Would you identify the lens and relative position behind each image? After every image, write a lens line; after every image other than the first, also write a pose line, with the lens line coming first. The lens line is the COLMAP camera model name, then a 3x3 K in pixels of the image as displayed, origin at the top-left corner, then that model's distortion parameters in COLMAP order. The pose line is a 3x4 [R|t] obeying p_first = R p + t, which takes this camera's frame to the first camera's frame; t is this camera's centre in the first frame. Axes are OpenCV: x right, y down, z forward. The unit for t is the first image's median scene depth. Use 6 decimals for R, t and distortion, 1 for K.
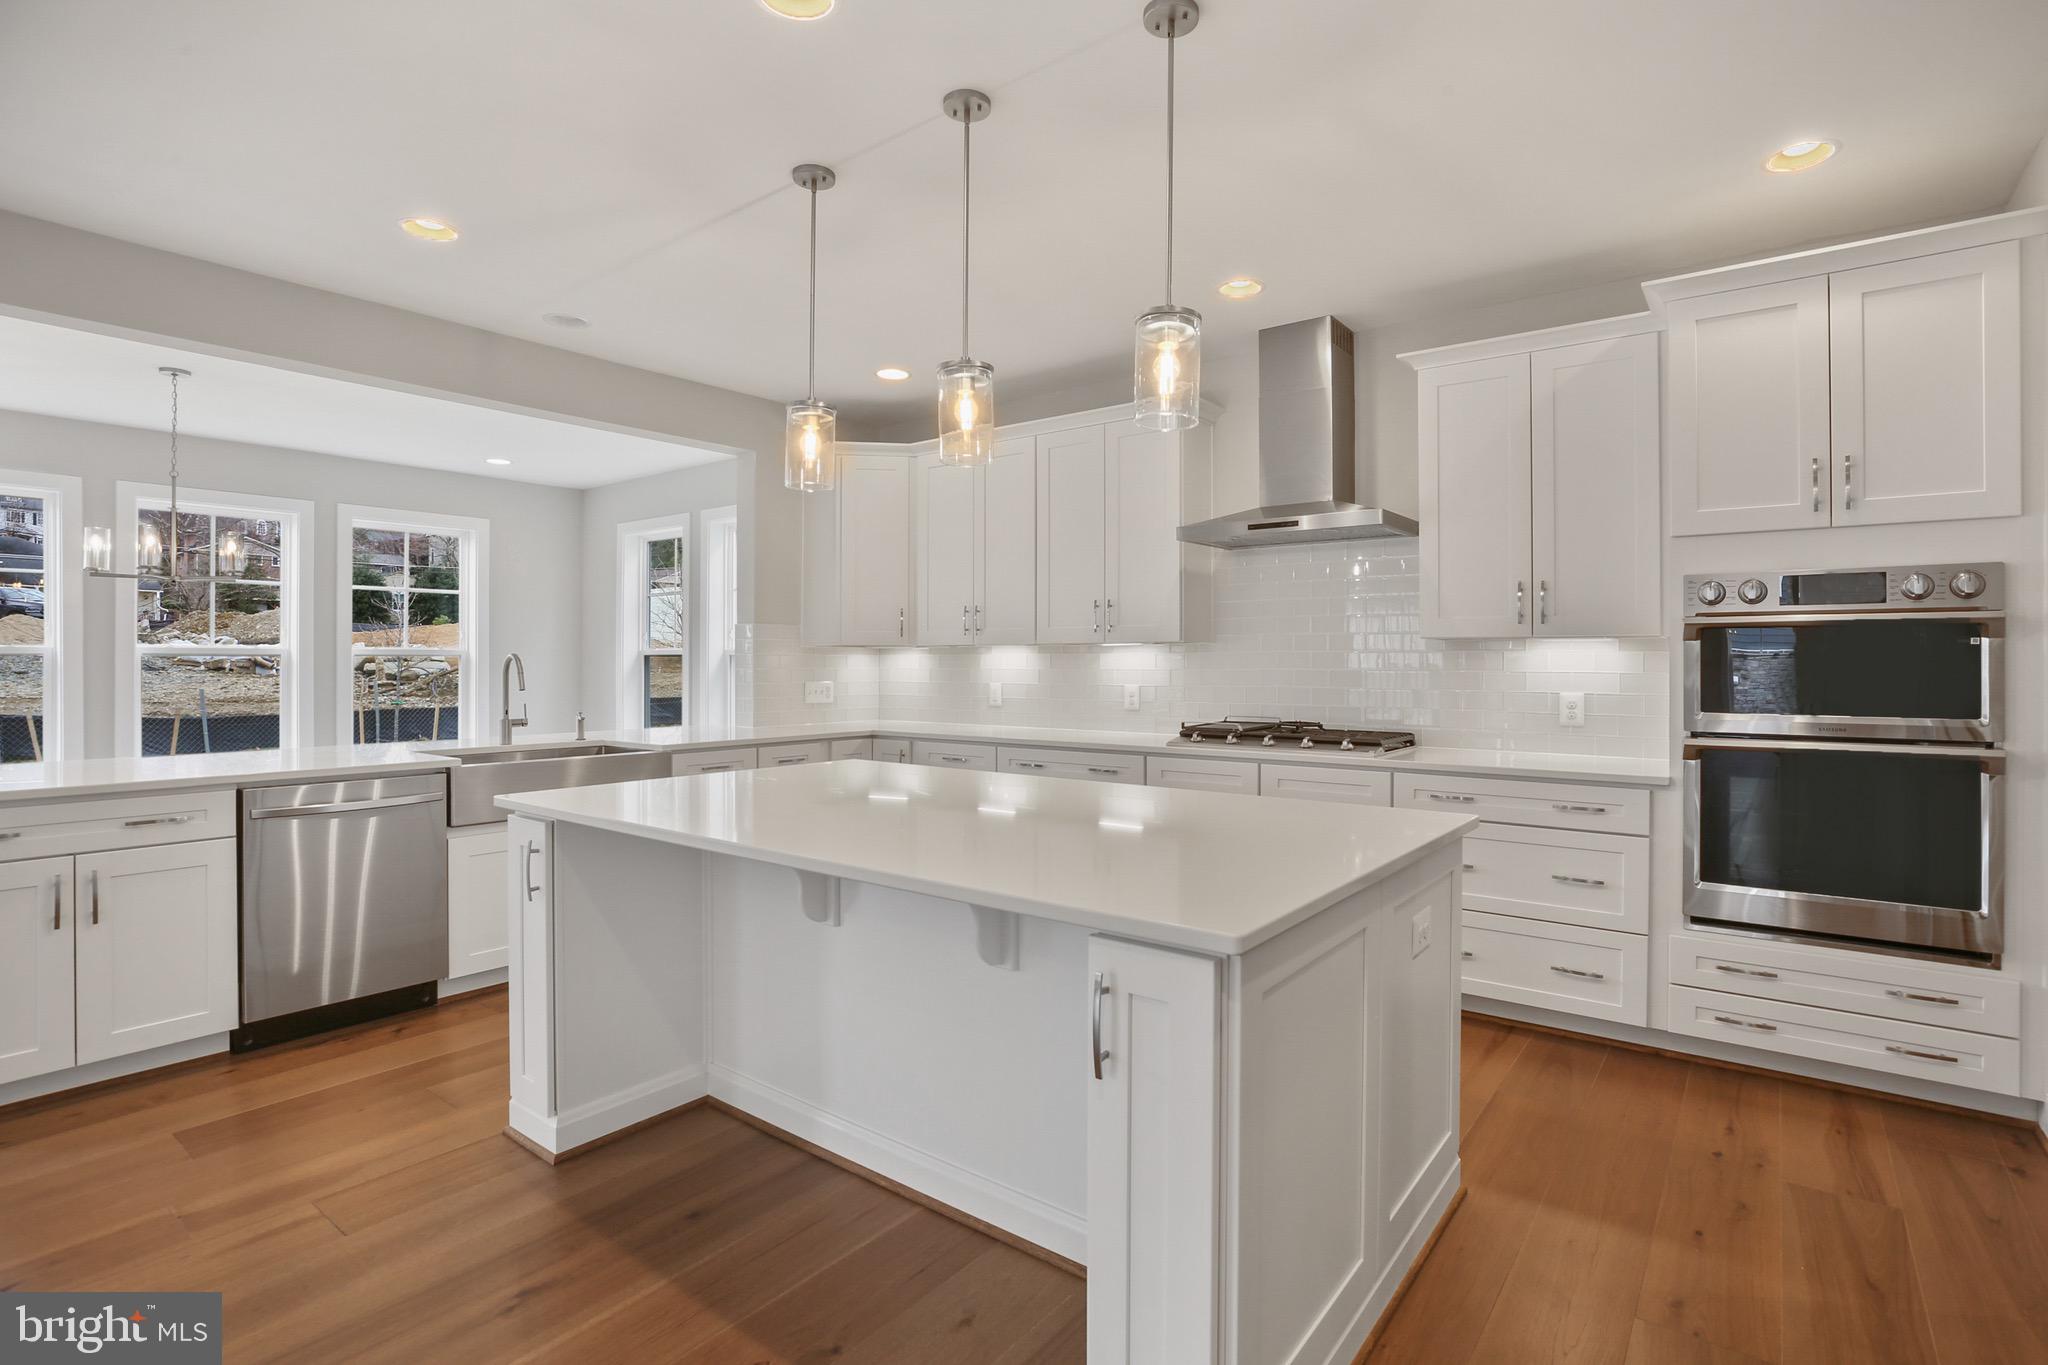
lens RADIAL K [[996.0, 0, 1069.9], [0, 996.0, 665.9], [0, 0, 1]] dist [-0.019640, 0.000596]
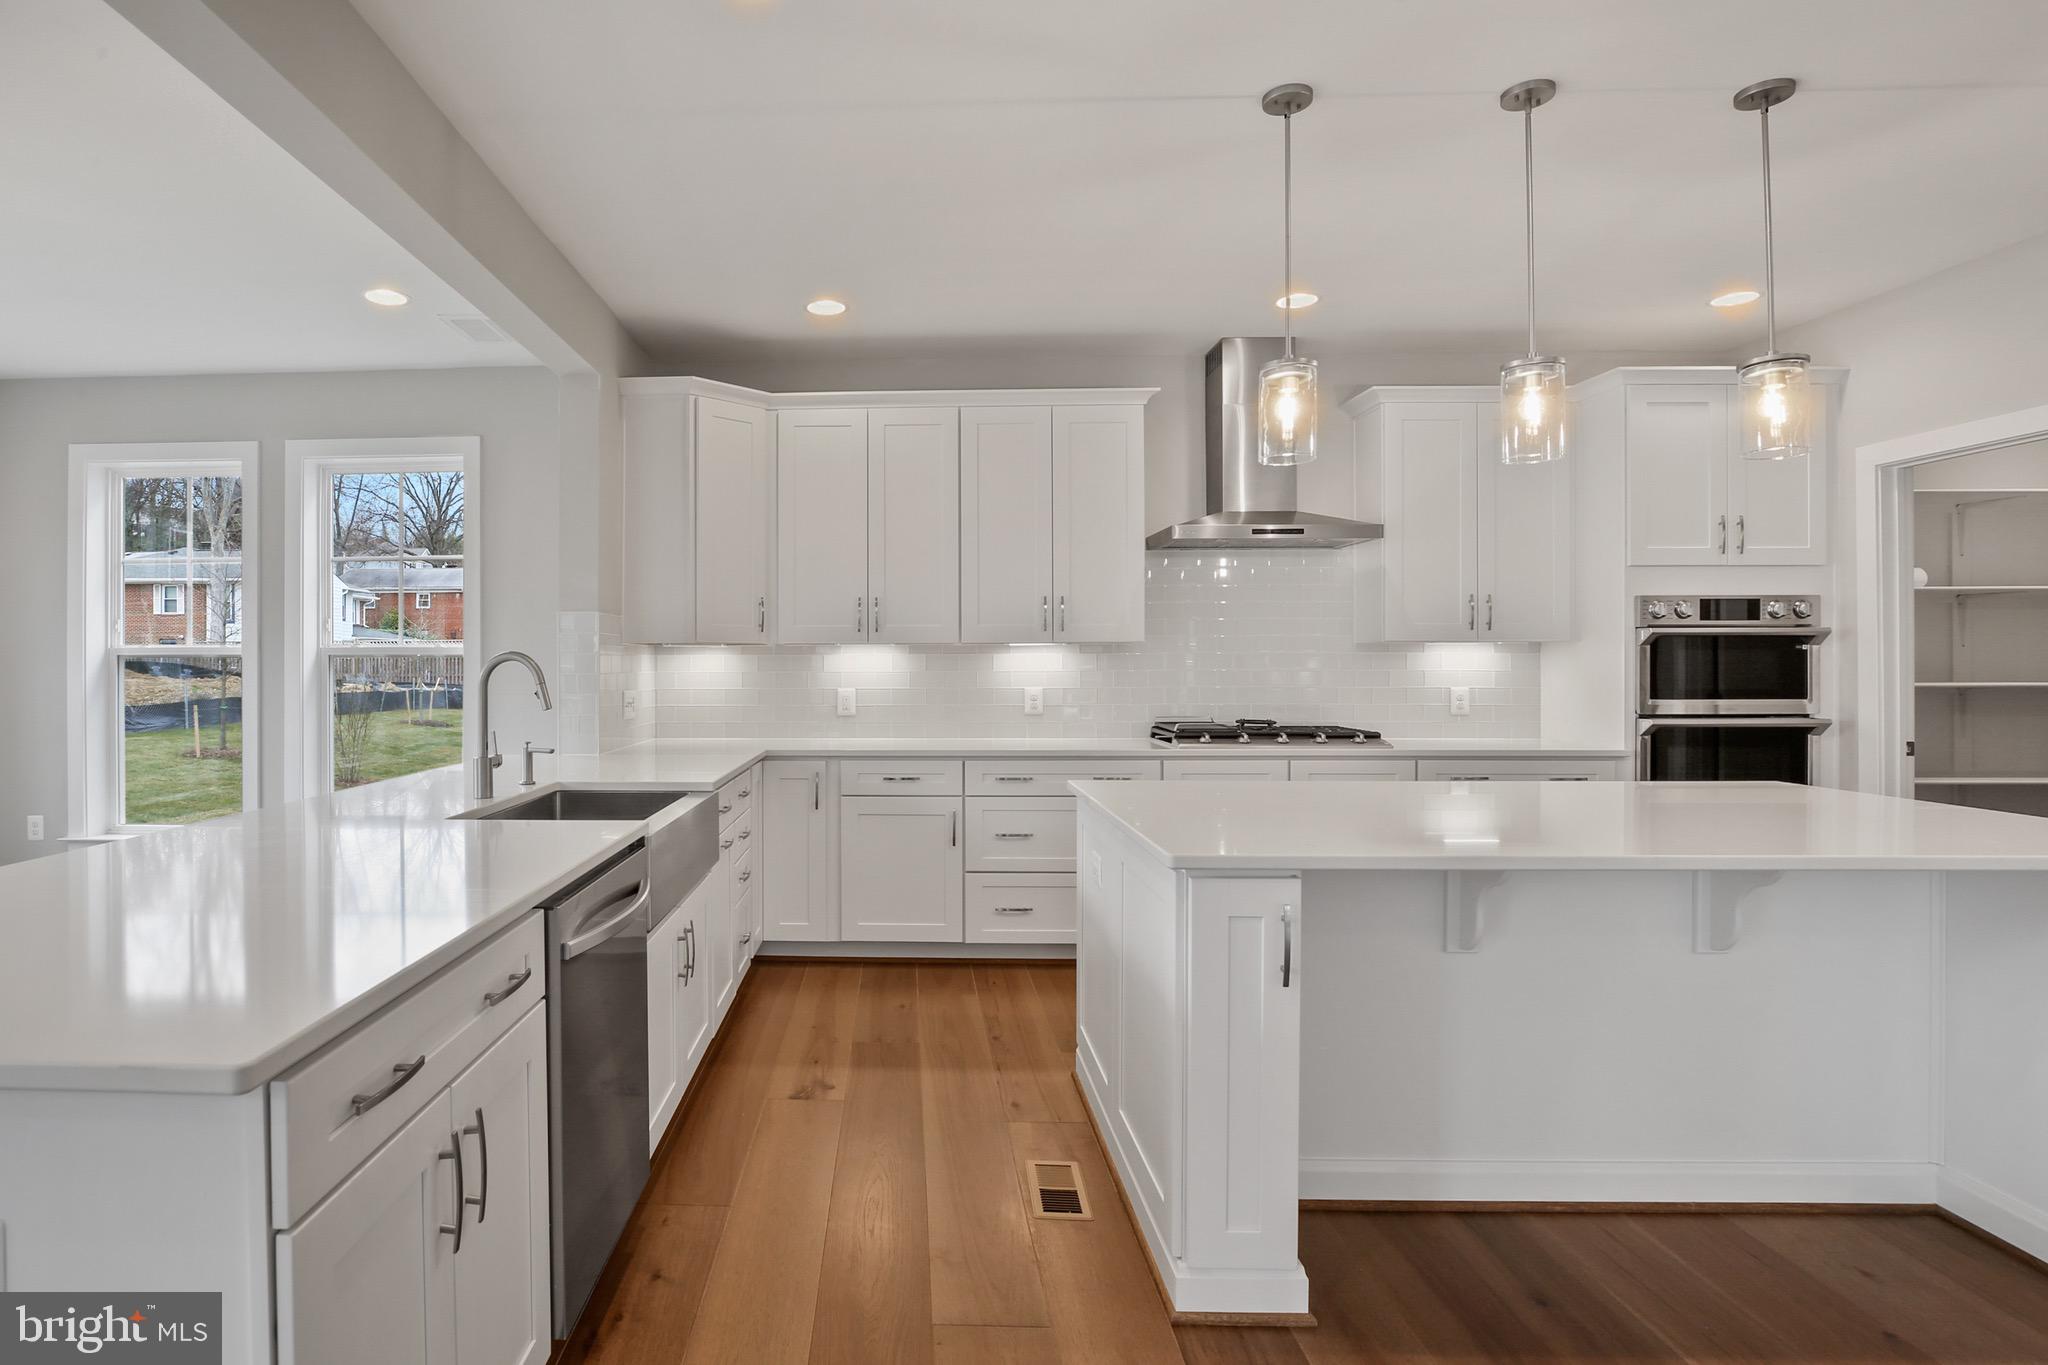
lens RADIAL K [[1081.0, 0, 844.9], [0, 1081.0, 665.7], [0, 0, 1]] dist [-0.046403, 0.012200]
pose [[0.834838, -0.003558, 0.550484, -0.978083], [0.004921, 0.999987, -0.000999, -0.001926], [-0.550474, 0.003543, 0.834845, 0.385934]]
